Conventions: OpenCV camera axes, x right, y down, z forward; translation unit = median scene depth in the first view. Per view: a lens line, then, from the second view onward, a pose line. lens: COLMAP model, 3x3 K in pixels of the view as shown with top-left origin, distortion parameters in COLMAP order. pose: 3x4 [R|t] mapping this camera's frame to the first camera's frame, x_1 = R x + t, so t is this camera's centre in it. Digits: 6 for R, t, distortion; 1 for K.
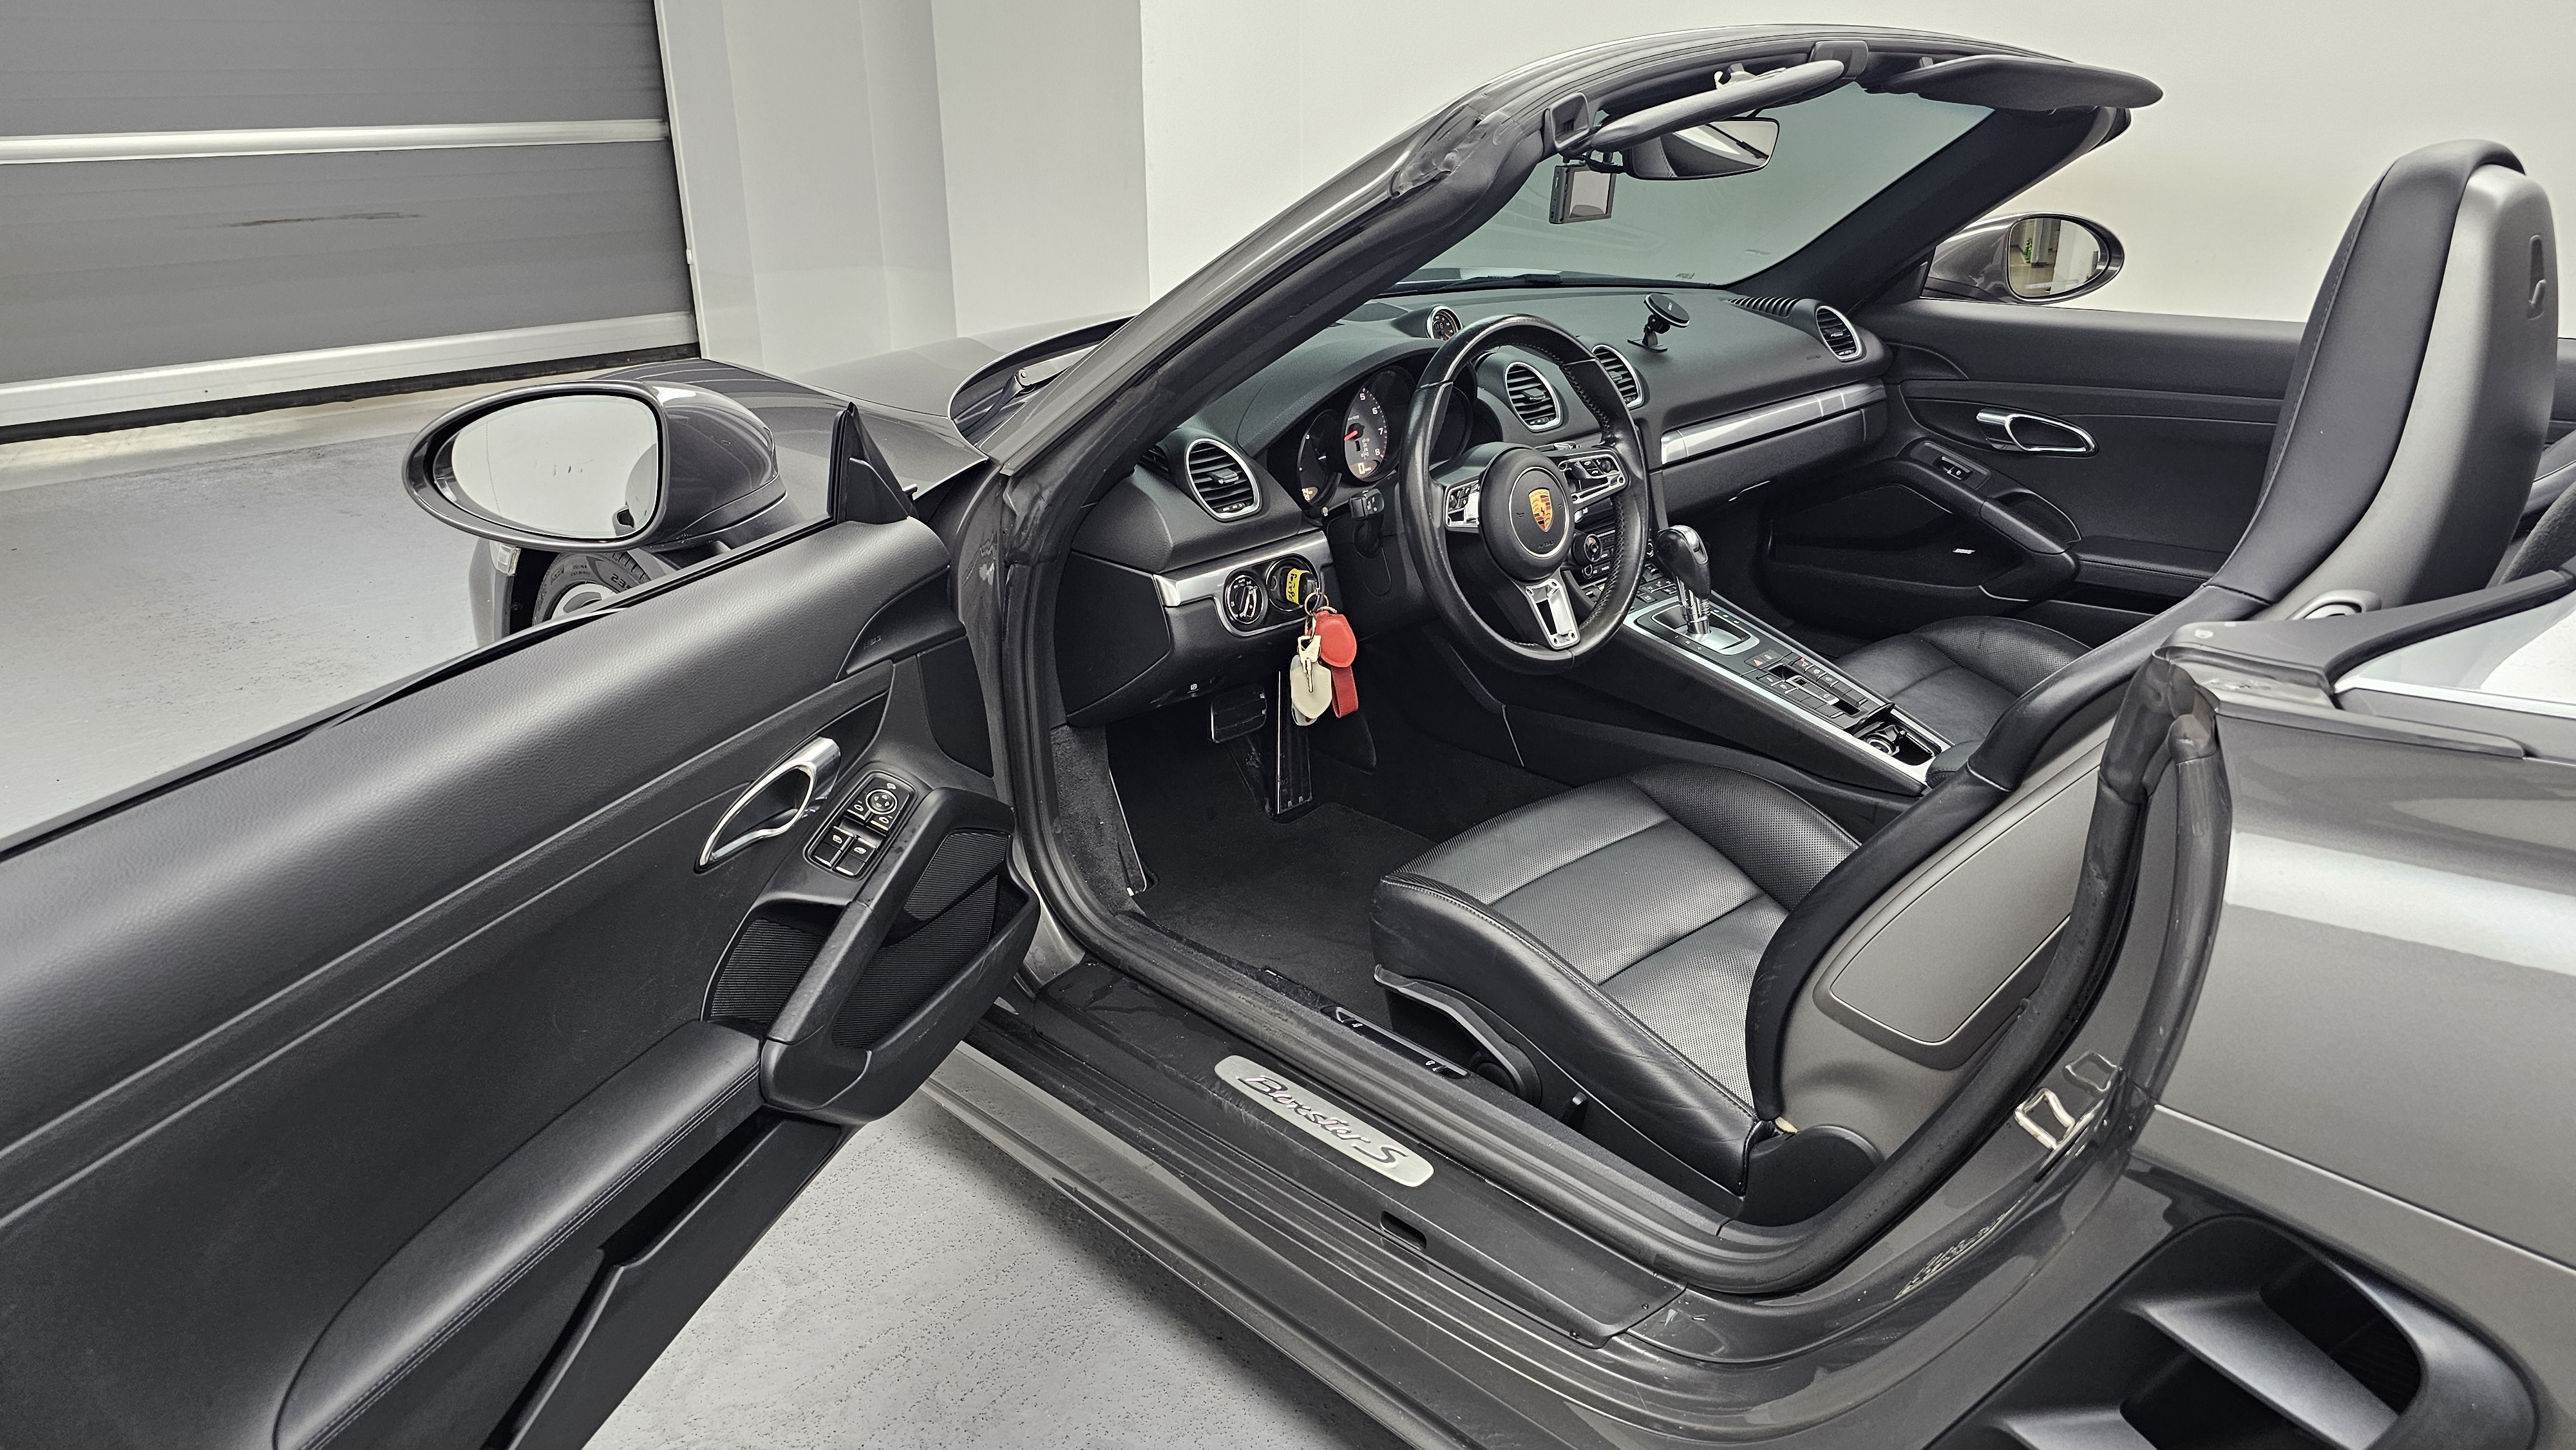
lens RADIAL K [[1870.2, 0, 1288.0], [0, 1870.2, 725.0], [0, 0, 1]] dist [0.003160, -0.000106]
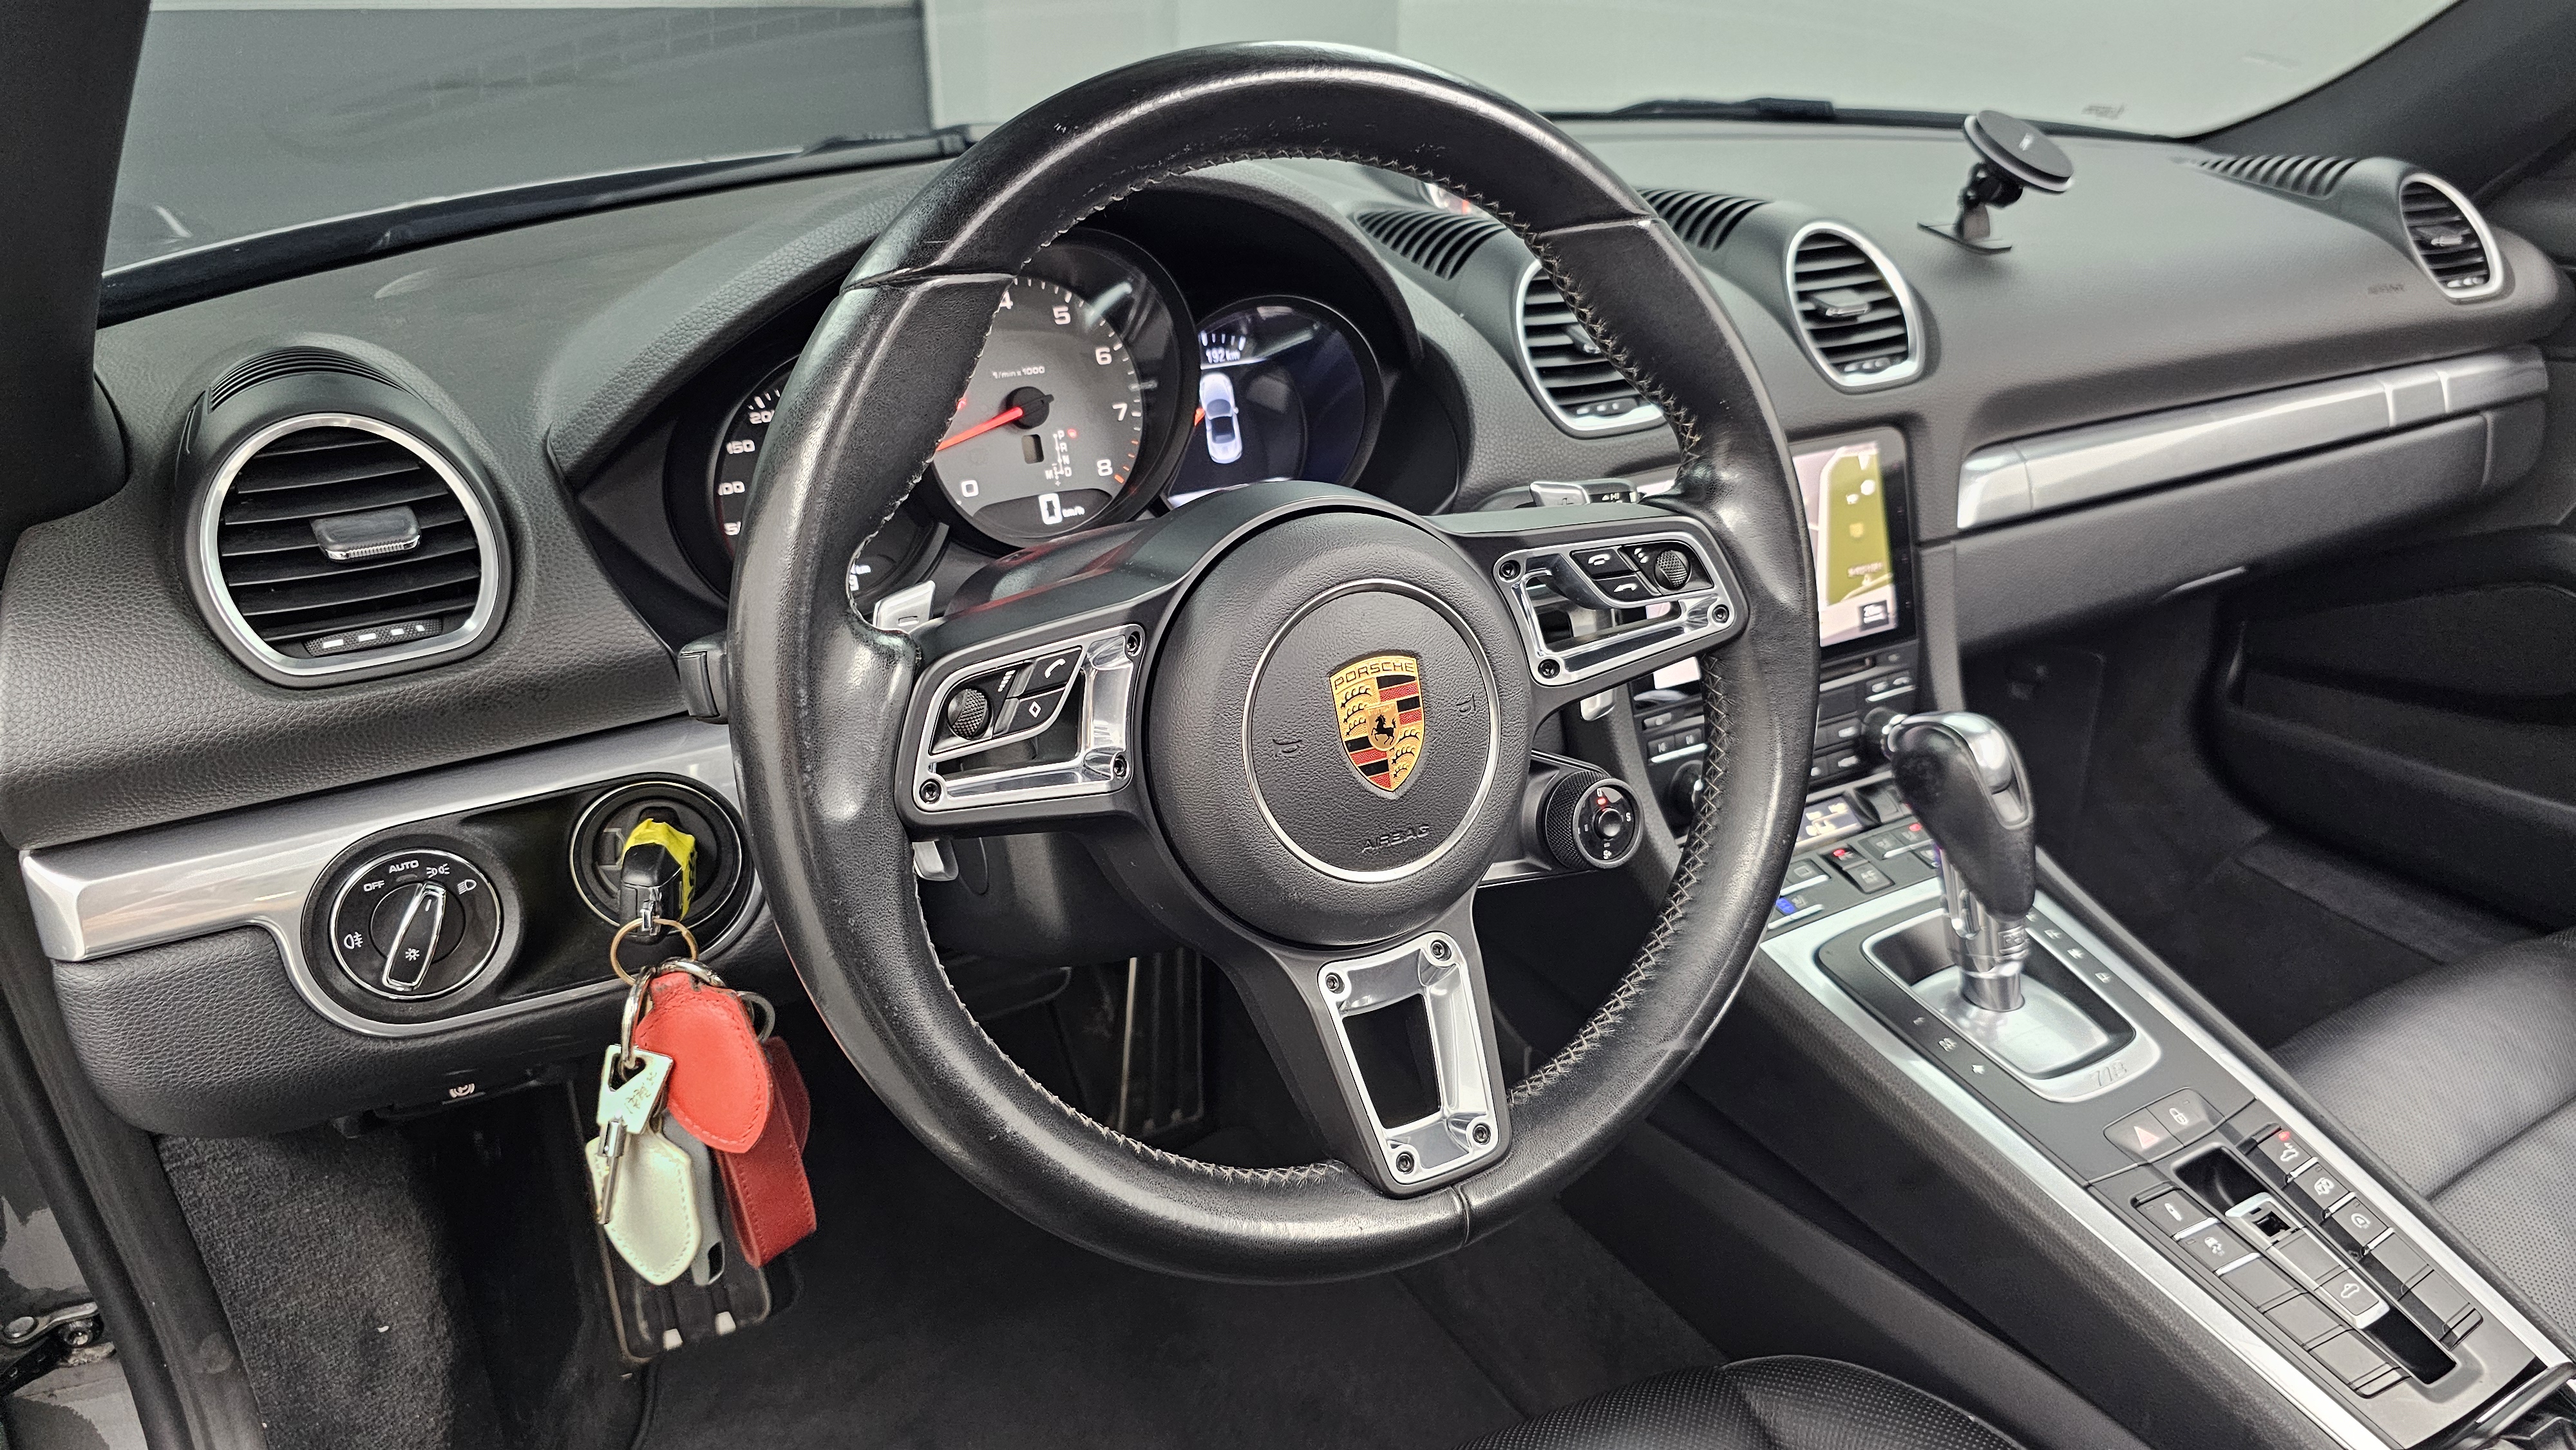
lens RADIAL K [[1870.2, 0, 1288.0], [0, 1870.2, 725.0], [0, 0, 1]] dist [0.003160, -0.000106]
pose [[0.973239, 0.094021, -0.209679, 0.157643], [-0.087048, 0.995307, 0.042263, -0.108397], [0.212668, -0.022880, 0.976857, 0.611581]]
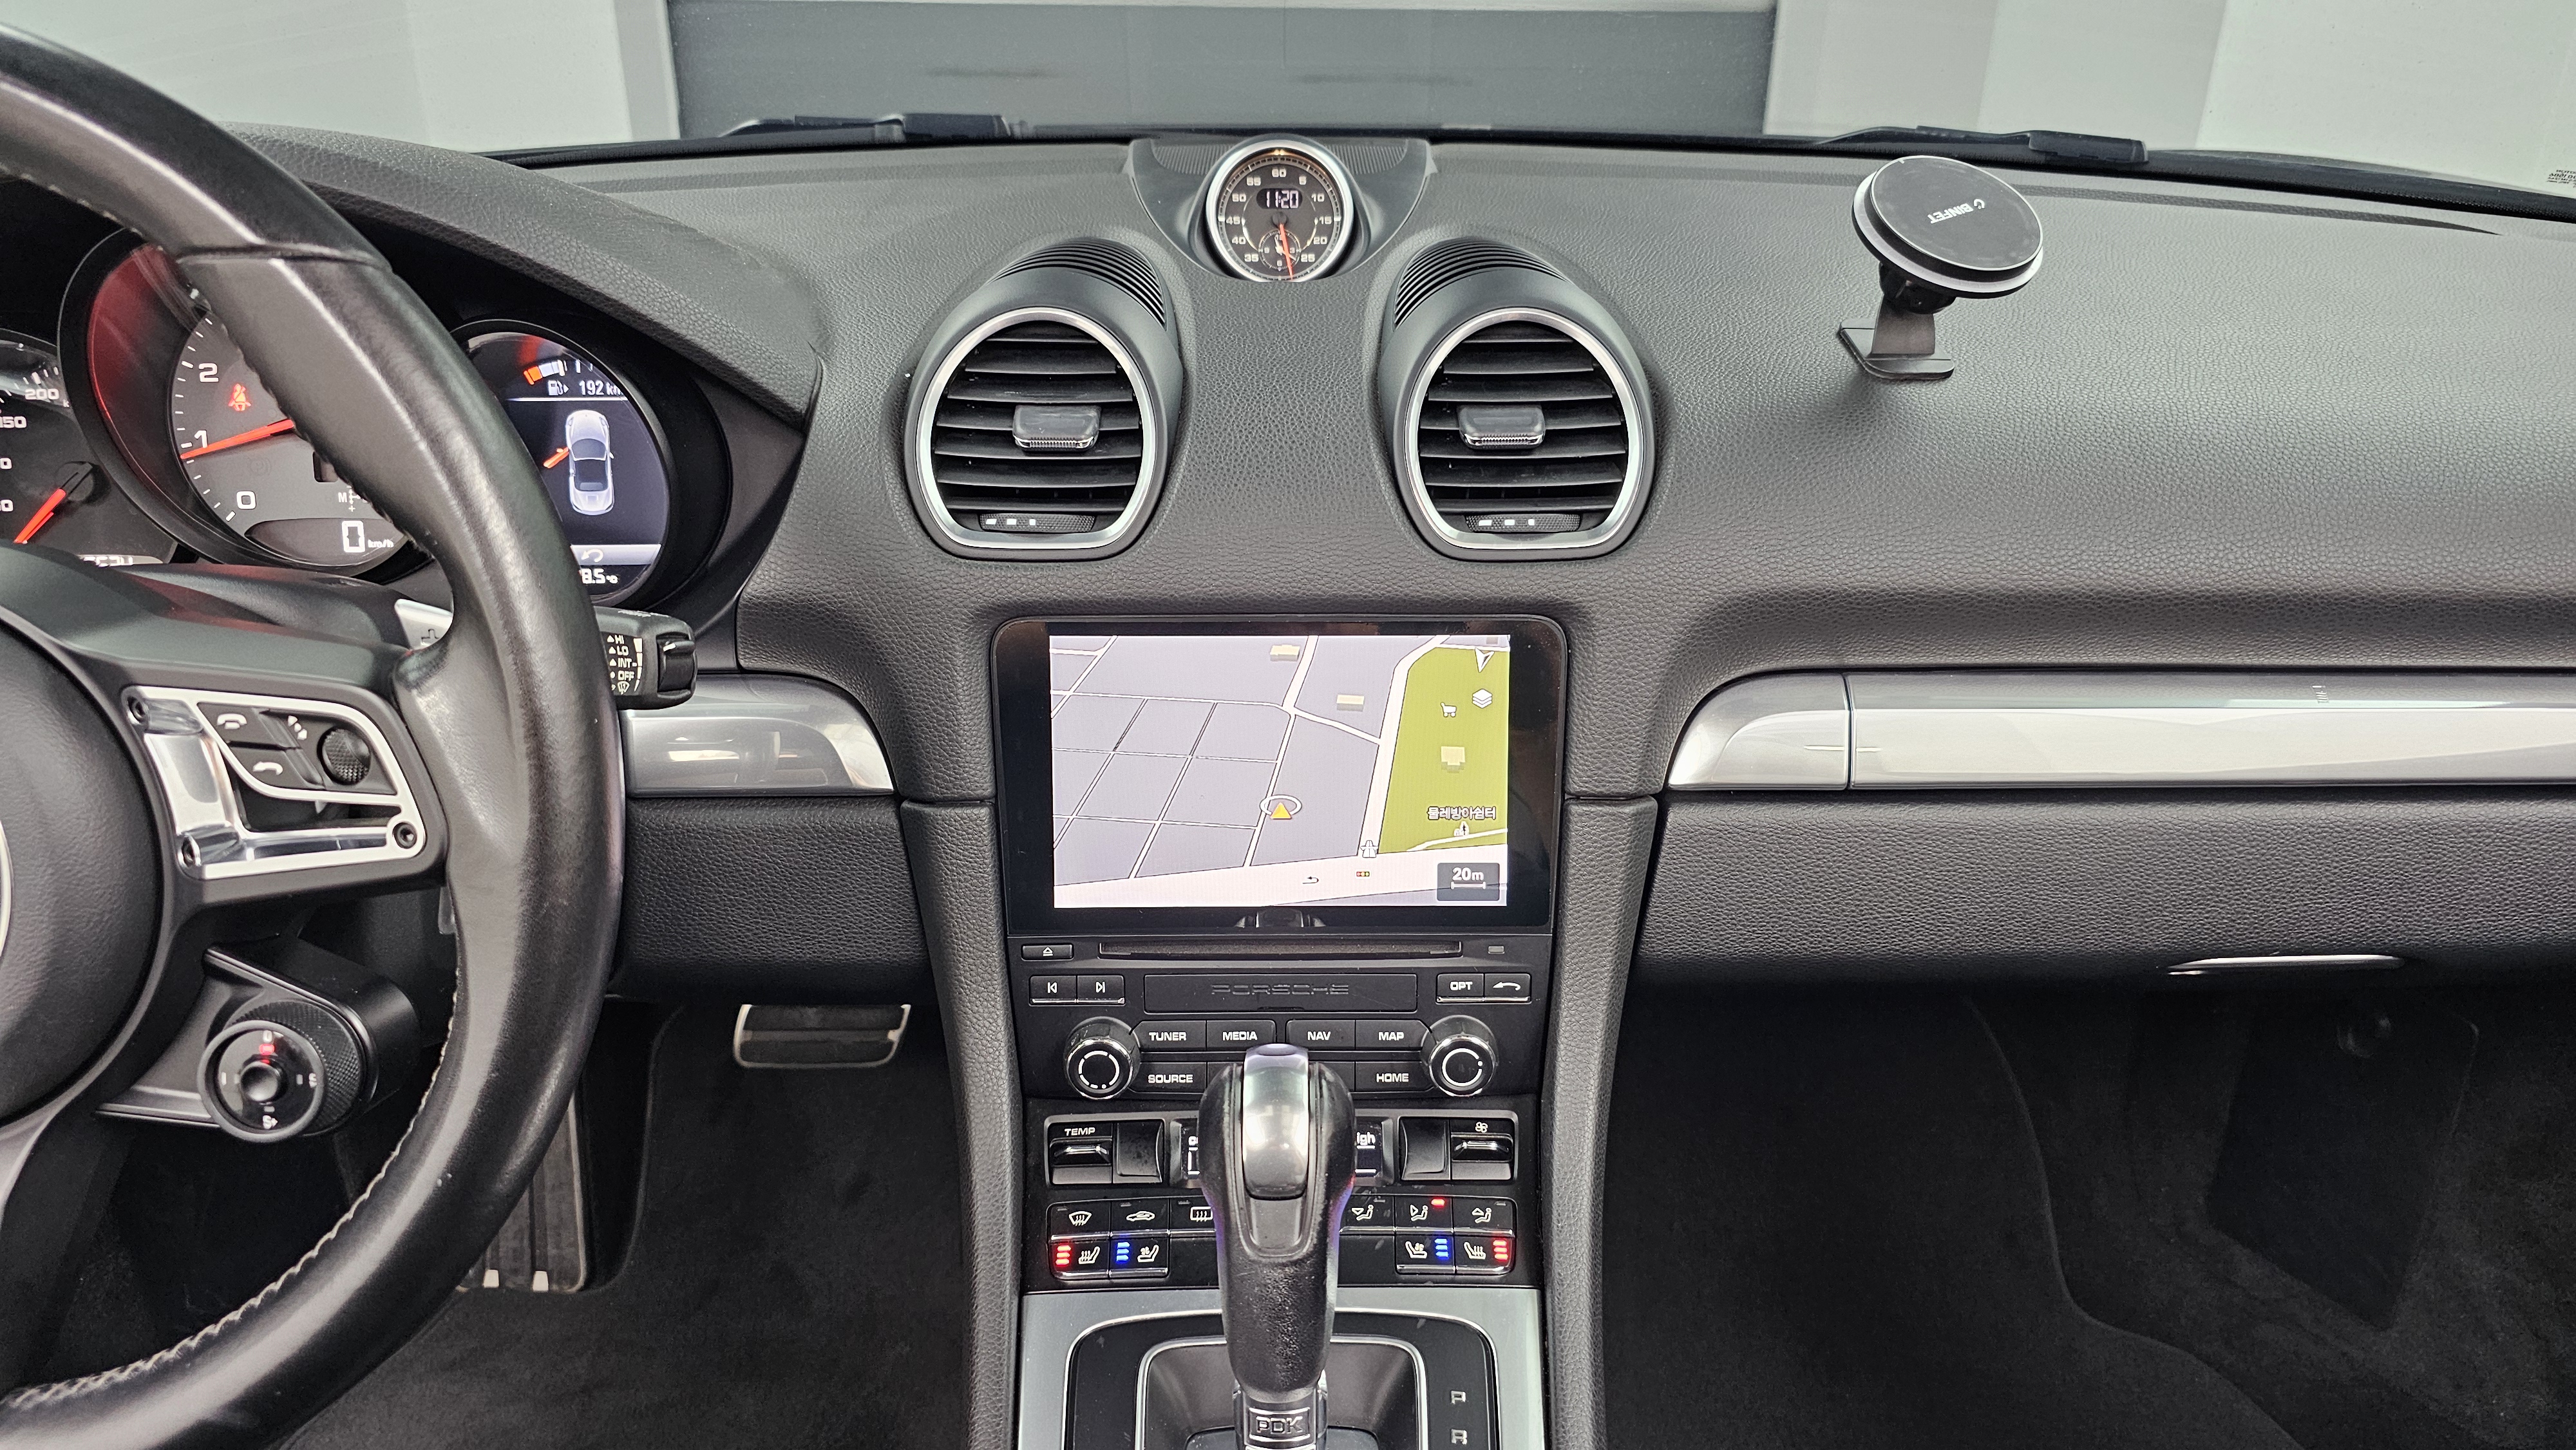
lens RADIAL K [[2062.6, 0, 1288.0], [0, 2062.6, 725.0], [0, 0, 1]] dist [-0.063294, 0.000492]
pose [[0.702172, 0.291516, -0.649594, 0.378015], [-0.259110, 0.954407, 0.148223, -0.190670], [0.663187, 0.064238, 0.745692, 0.795785]]
